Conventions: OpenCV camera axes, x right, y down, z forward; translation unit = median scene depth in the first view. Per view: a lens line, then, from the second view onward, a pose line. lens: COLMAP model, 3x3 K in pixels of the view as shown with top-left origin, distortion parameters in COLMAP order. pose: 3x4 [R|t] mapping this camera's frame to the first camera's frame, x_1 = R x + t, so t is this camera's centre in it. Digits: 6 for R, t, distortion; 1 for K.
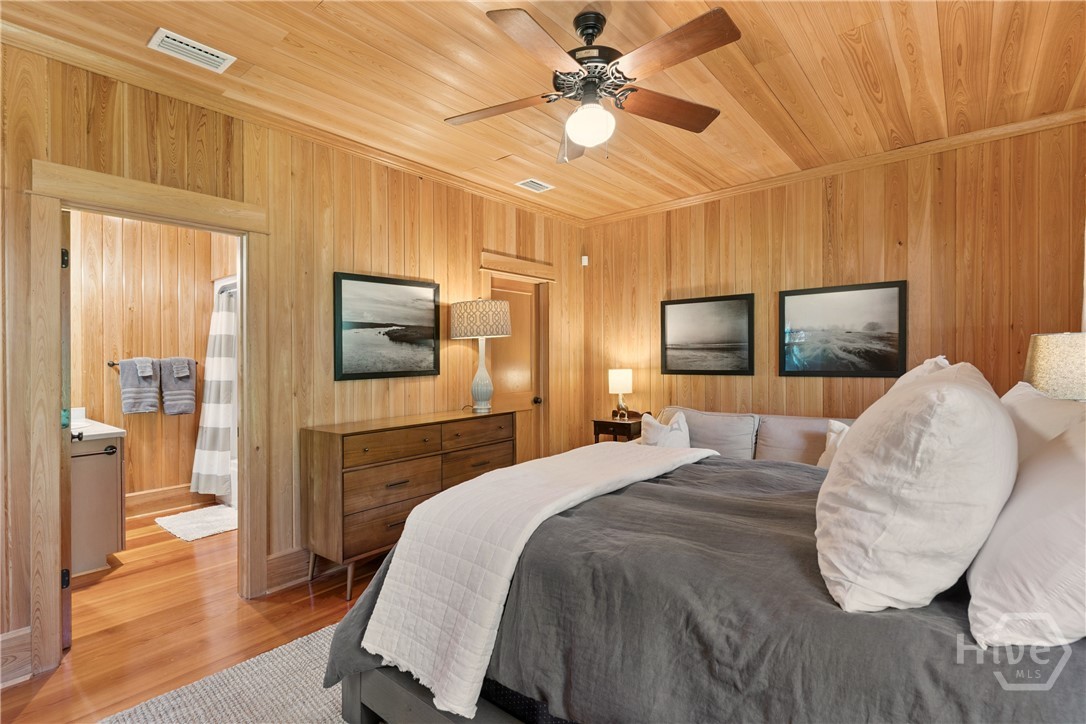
lens RADIAL K [[520.2, 0, 536.5], [0, 520.2, 354.8], [0, 0, 1]] dist [0.001530, -0.000964]
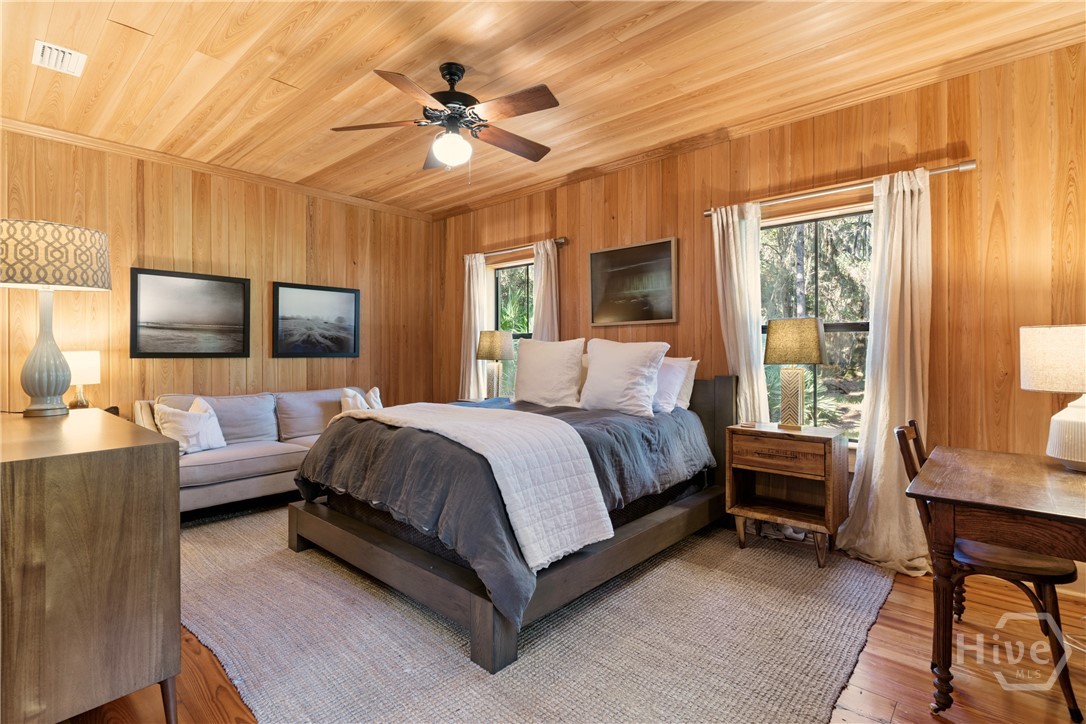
lens RADIAL K [[520.2, 0, 532.4], [0, 520.2, 352.4], [0, 0, 1]] dist [0.001530, -0.000964]
pose [[0.045493, 0.013664, 0.998871, -0.616085], [-0.005722, 0.999894, -0.013418, 0.041122], [-0.998948, -0.005105, 0.045567, 0.393736]]
